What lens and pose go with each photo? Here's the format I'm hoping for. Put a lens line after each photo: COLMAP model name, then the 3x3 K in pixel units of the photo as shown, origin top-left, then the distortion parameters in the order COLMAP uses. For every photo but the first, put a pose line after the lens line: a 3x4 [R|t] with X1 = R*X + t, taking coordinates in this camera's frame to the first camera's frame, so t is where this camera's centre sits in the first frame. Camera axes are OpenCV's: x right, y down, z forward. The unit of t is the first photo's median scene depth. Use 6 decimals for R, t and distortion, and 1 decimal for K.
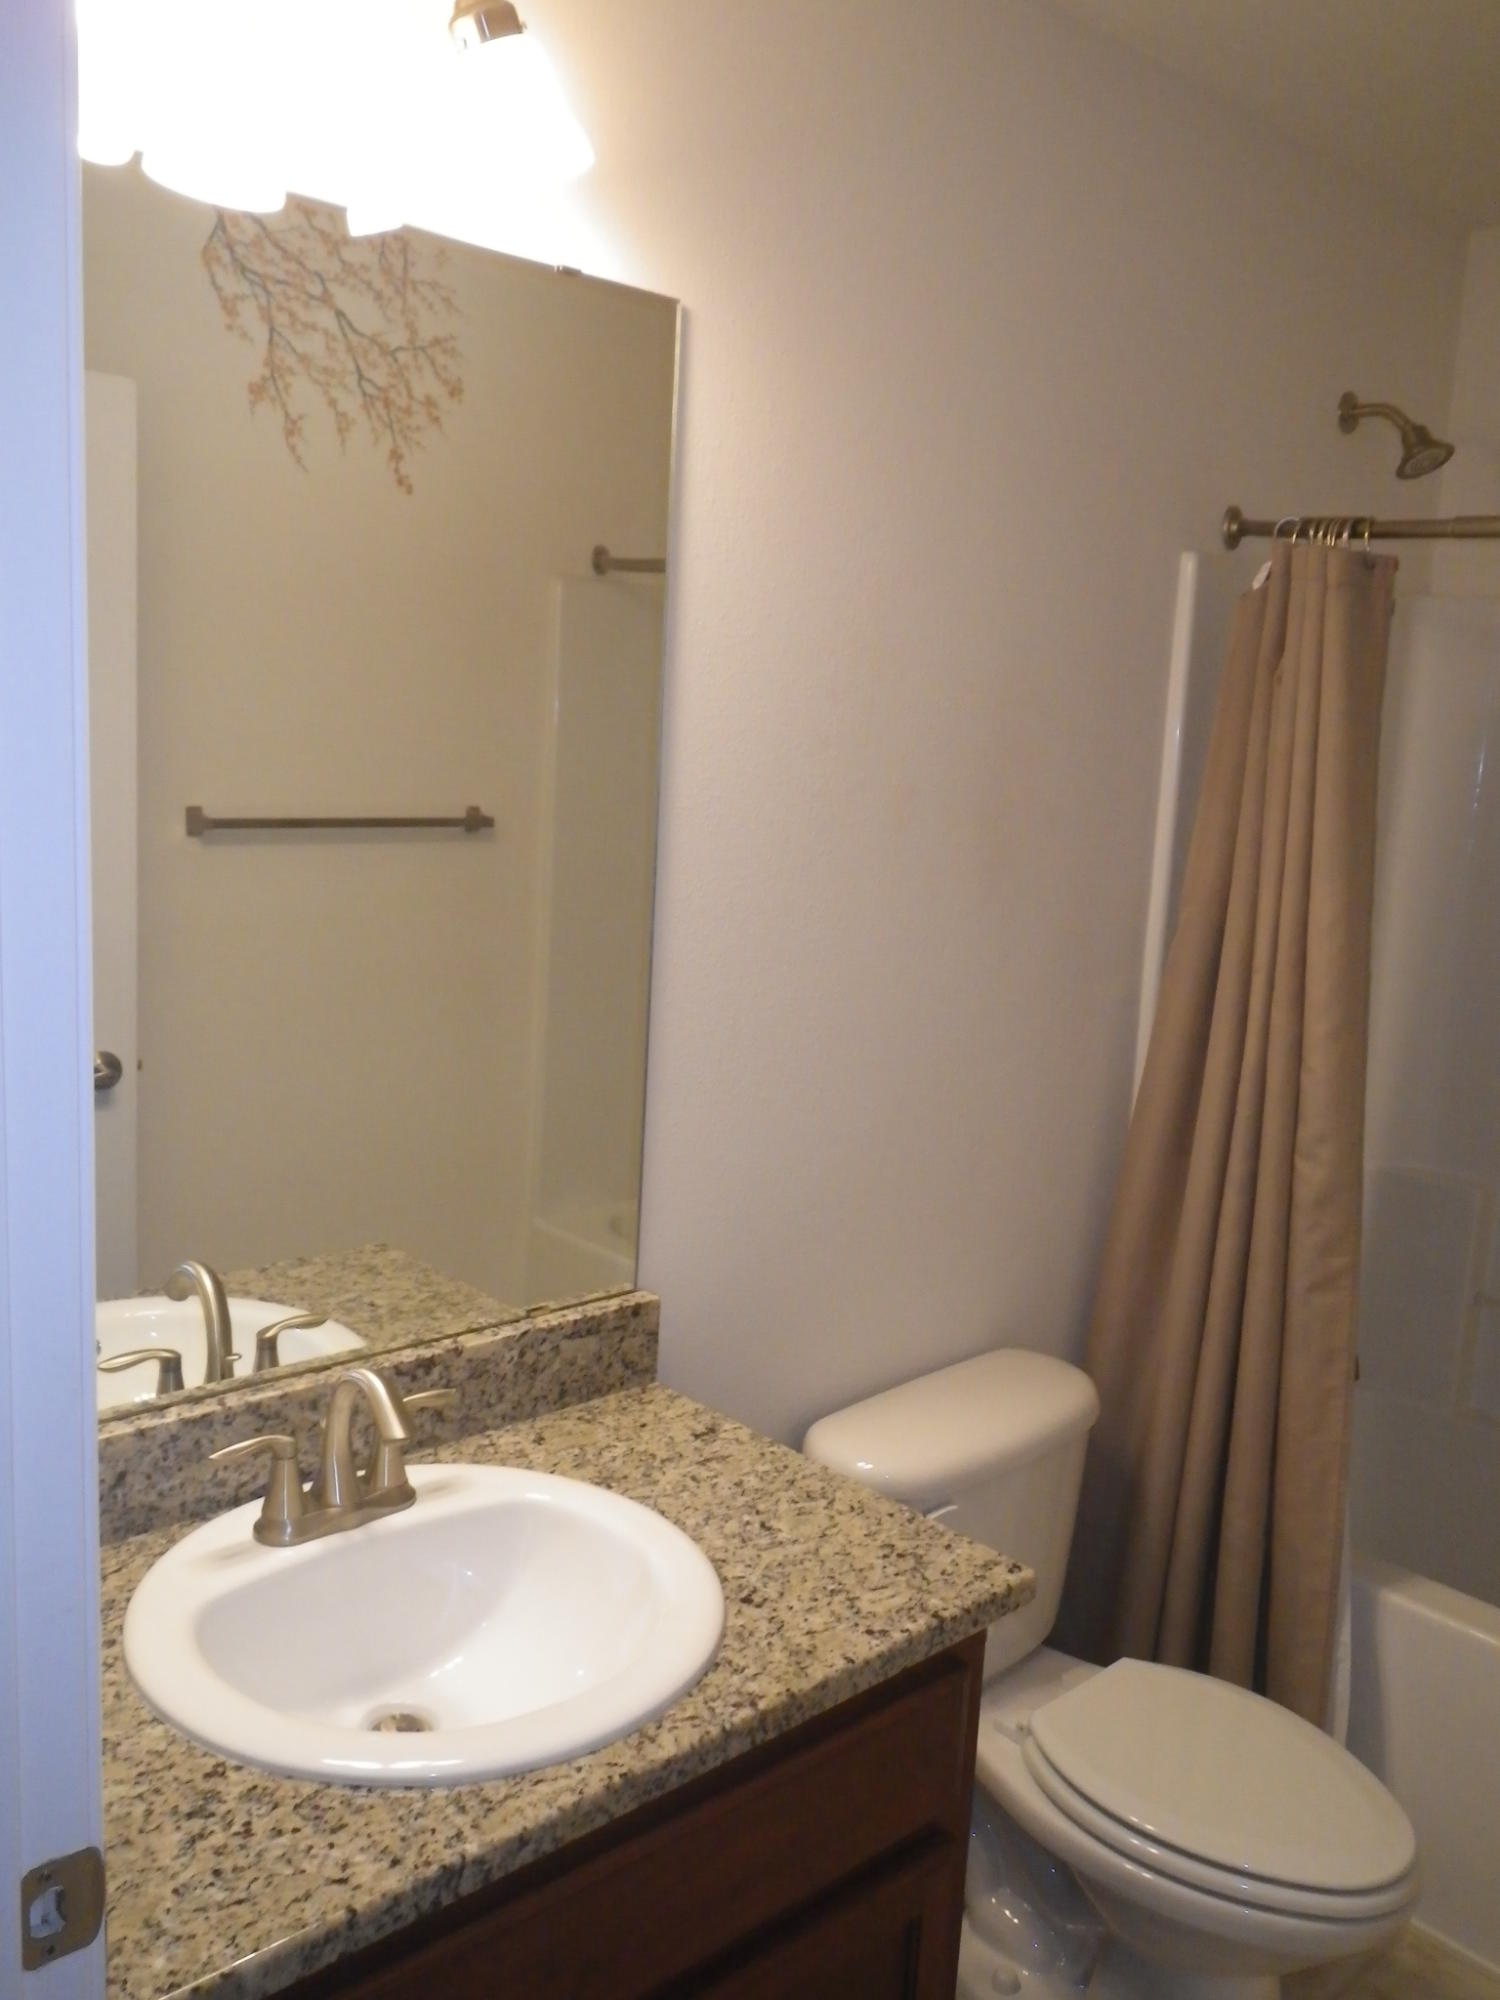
lens RADIAL K [[1645.8, 0, 750.0], [0, 1645.8, 1000.0], [0, 0, 1]] dist [-0.005778, 0.003773]
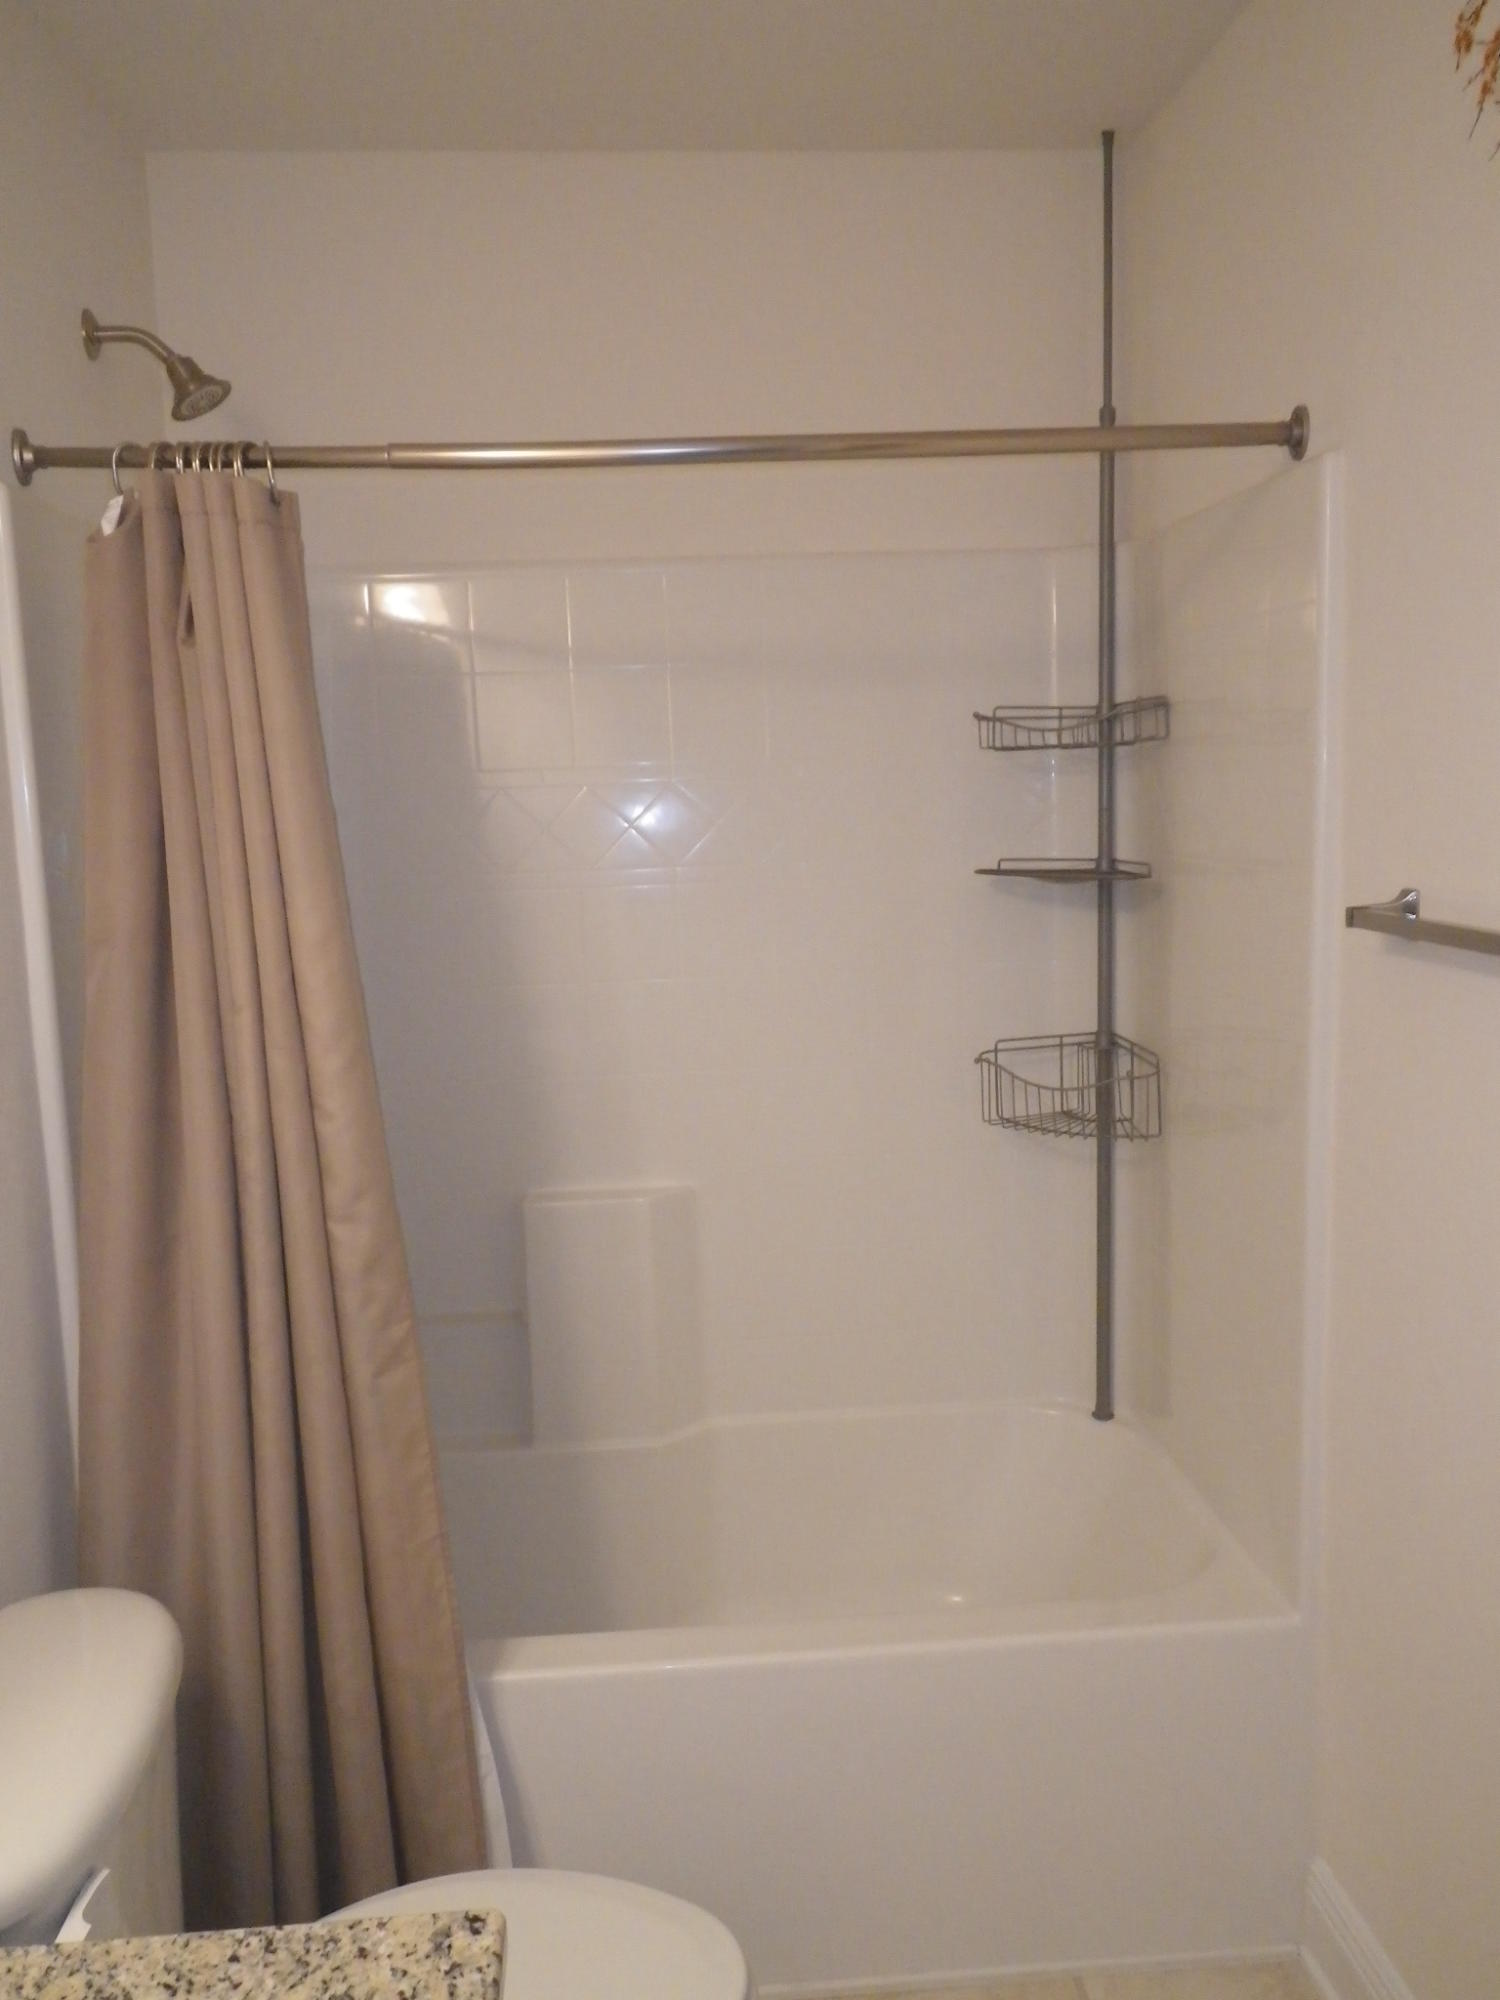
lens RADIAL K [[1645.8, 0, 750.0], [0, 1645.8, 1000.0], [0, 0, 1]] dist [-0.005778, 0.003773]
pose [[0.616738, -0.174017, 0.767692, -0.147287], [0.186370, 0.979810, 0.072376, -0.033754], [-0.764788, 0.098438, 0.636718, 0.306317]]
